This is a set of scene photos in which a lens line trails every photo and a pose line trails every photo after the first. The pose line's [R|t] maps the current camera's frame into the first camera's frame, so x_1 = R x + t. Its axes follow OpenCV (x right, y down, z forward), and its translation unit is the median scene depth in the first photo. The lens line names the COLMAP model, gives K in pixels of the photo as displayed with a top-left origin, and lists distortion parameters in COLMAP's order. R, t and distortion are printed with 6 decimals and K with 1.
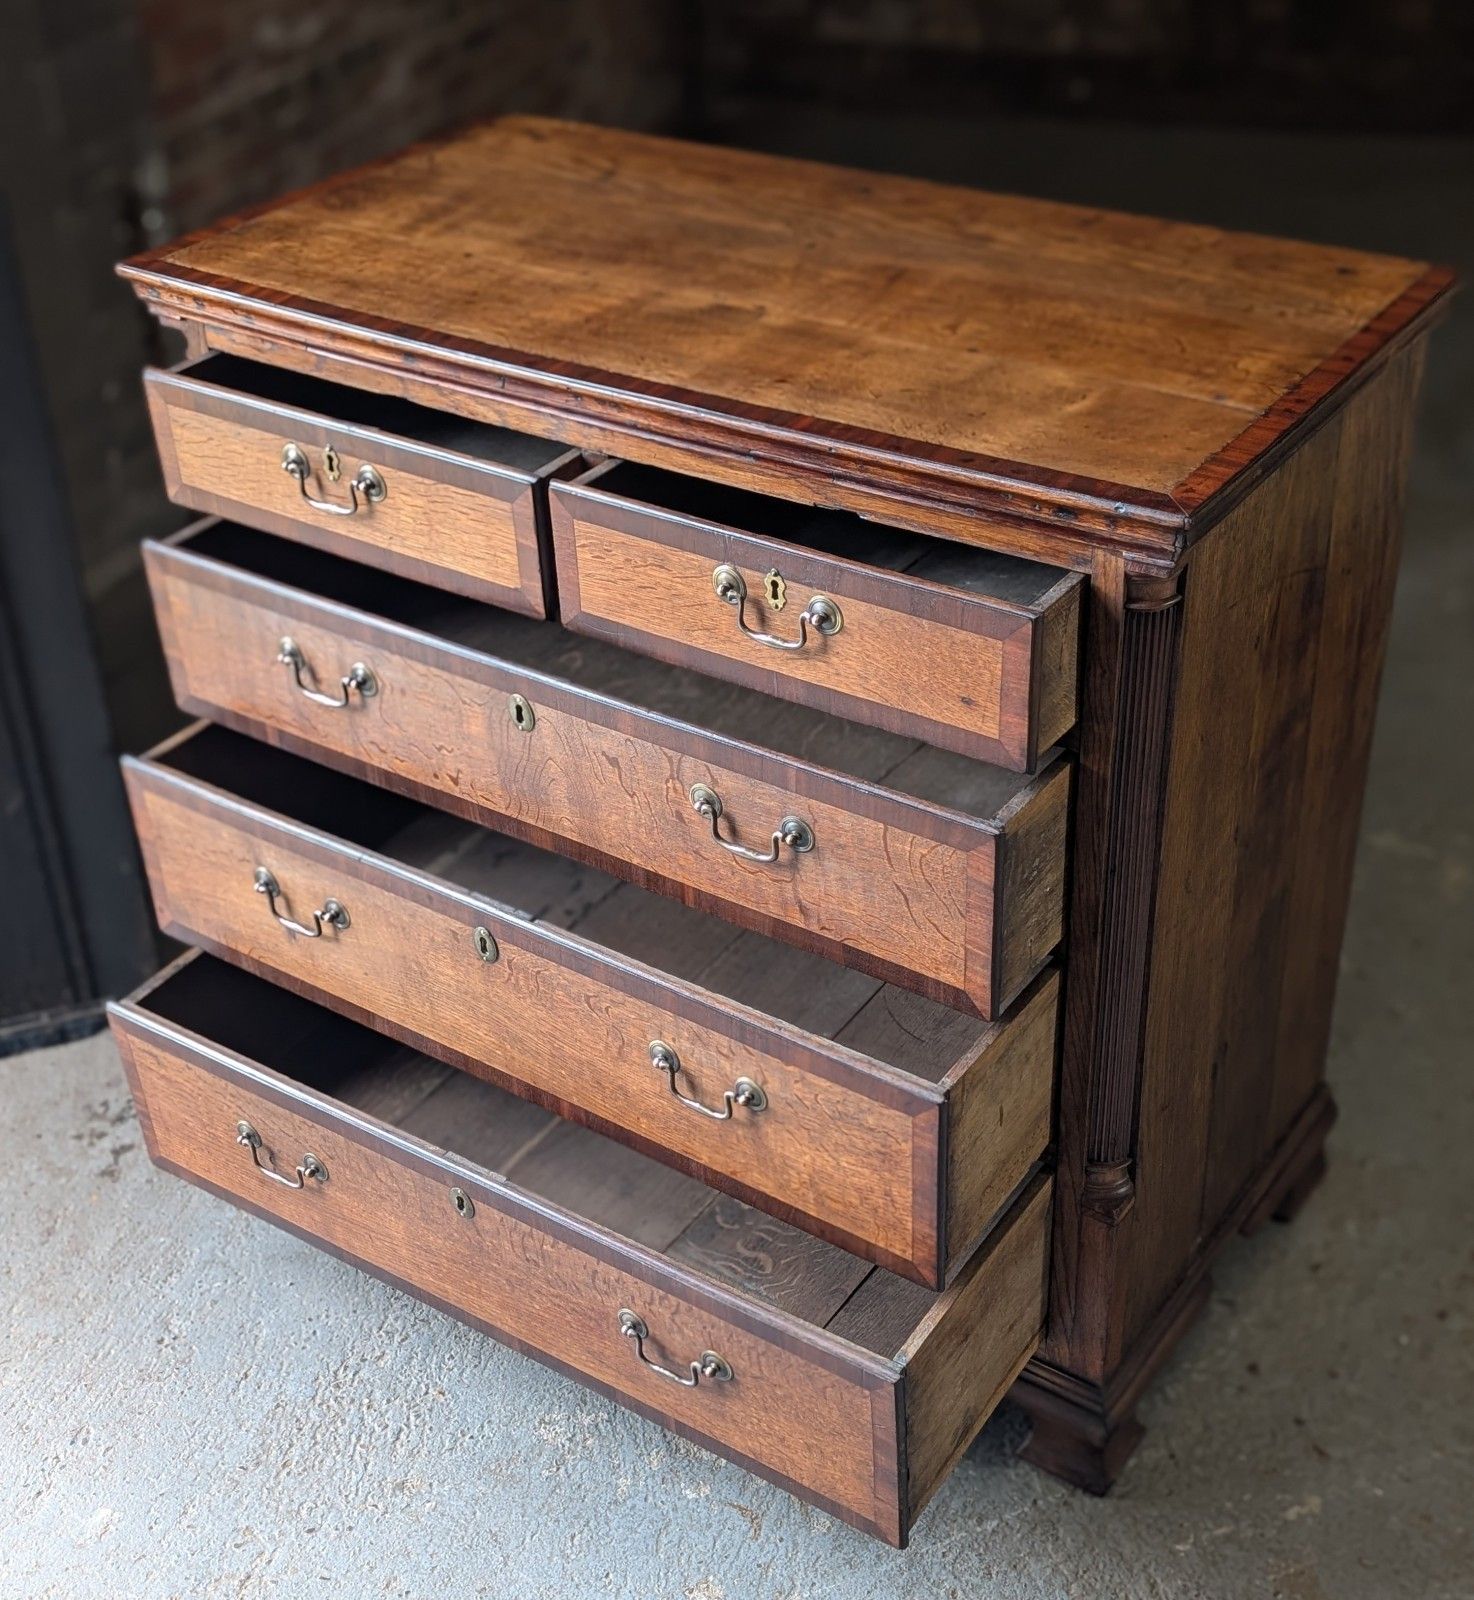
lens RADIAL K [[2165.4, 0, 704.5], [0, 2165.4, 863.1], [0, 0, 1]] dist [0.090678, 0.000000]
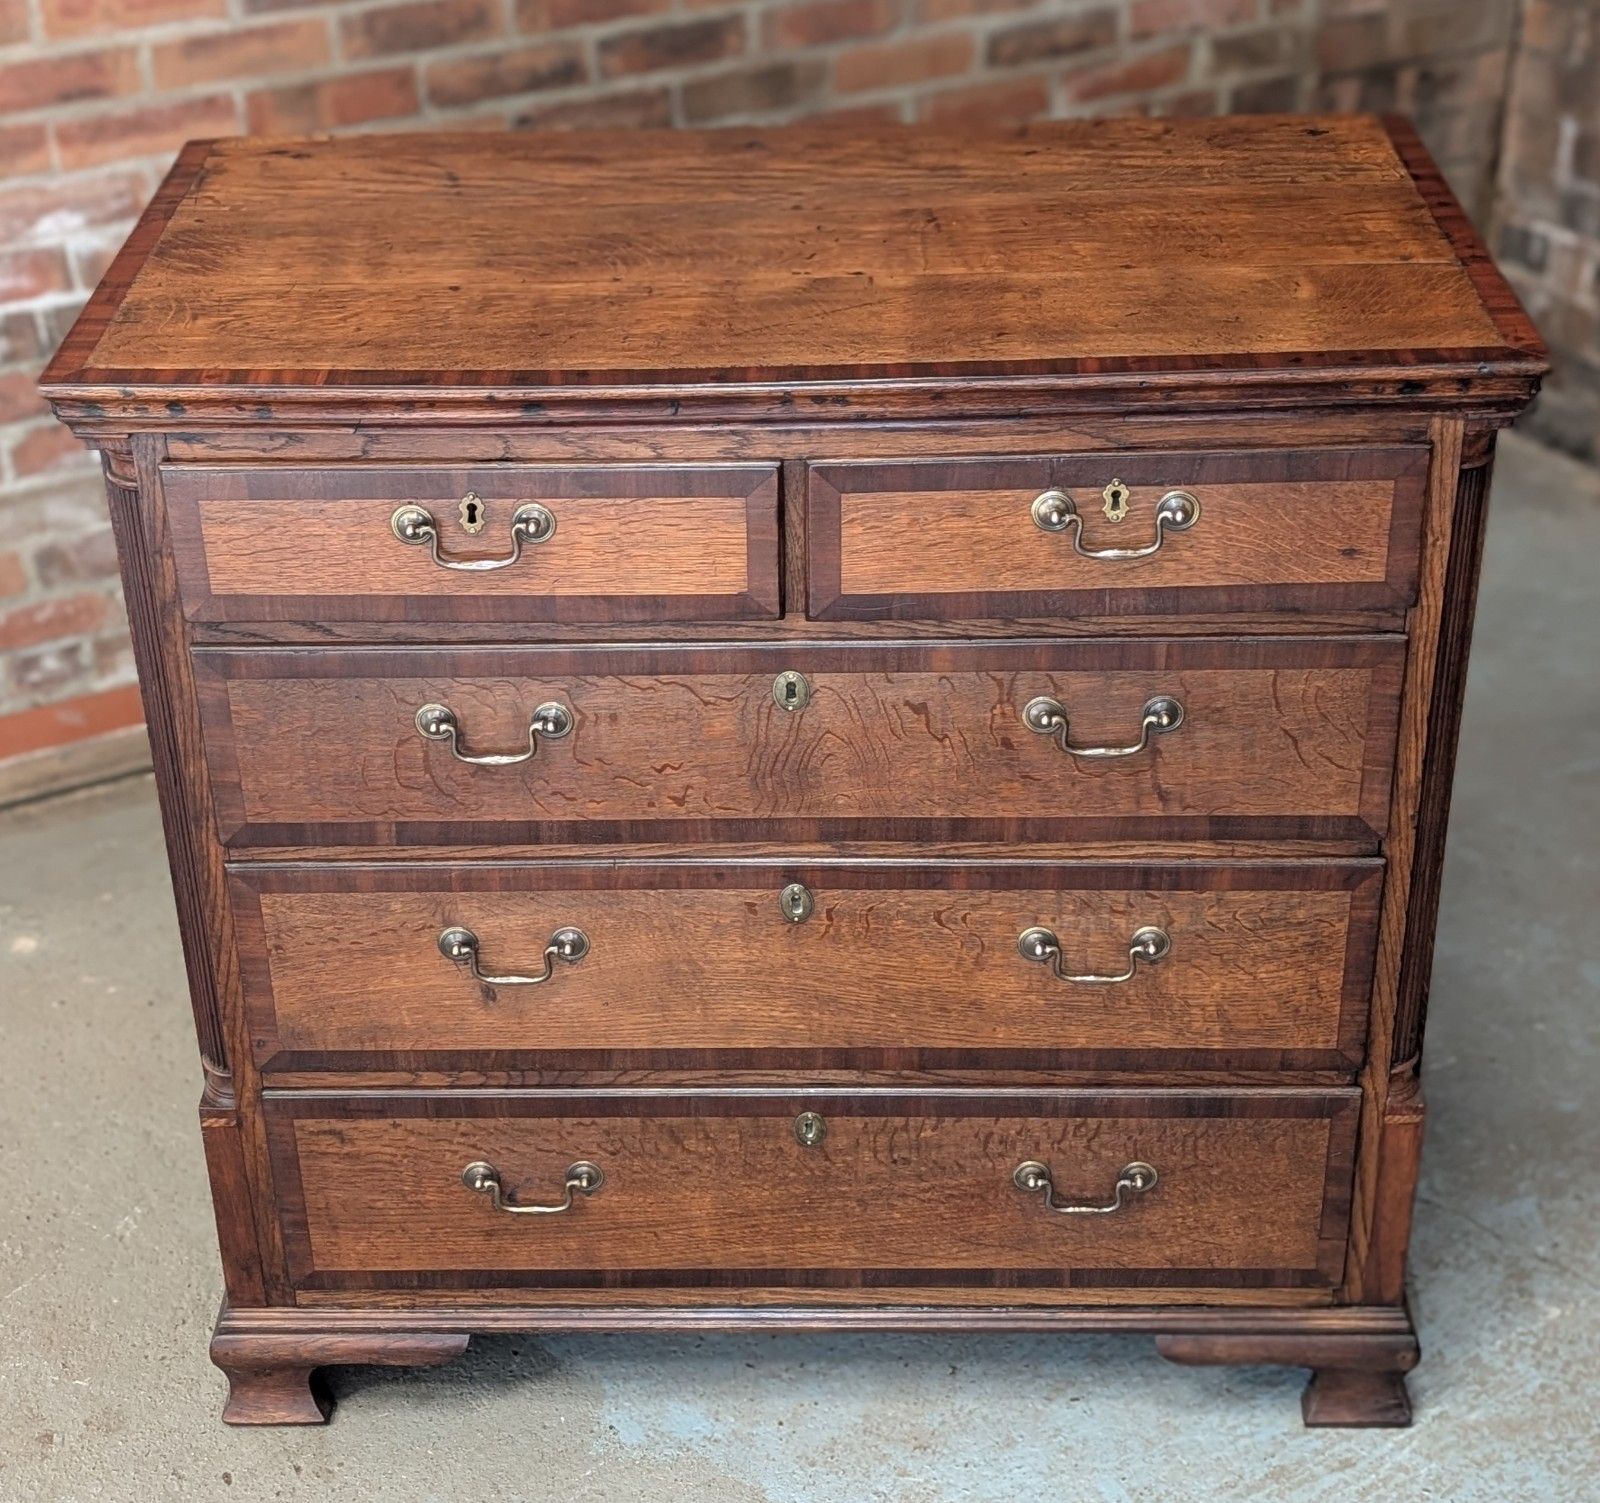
lens RADIAL K [[2578.2, 0, 737.2], [0, 2578.2, 680.8], [0, 0, 1]] dist [0.132914, 0.000000]
pose [[0.833976, -0.260058, 0.486676, -0.609801], [0.306992, 0.951549, -0.017600, -0.095238], [-0.458519, 0.164084, 0.873405, 0.121024]]
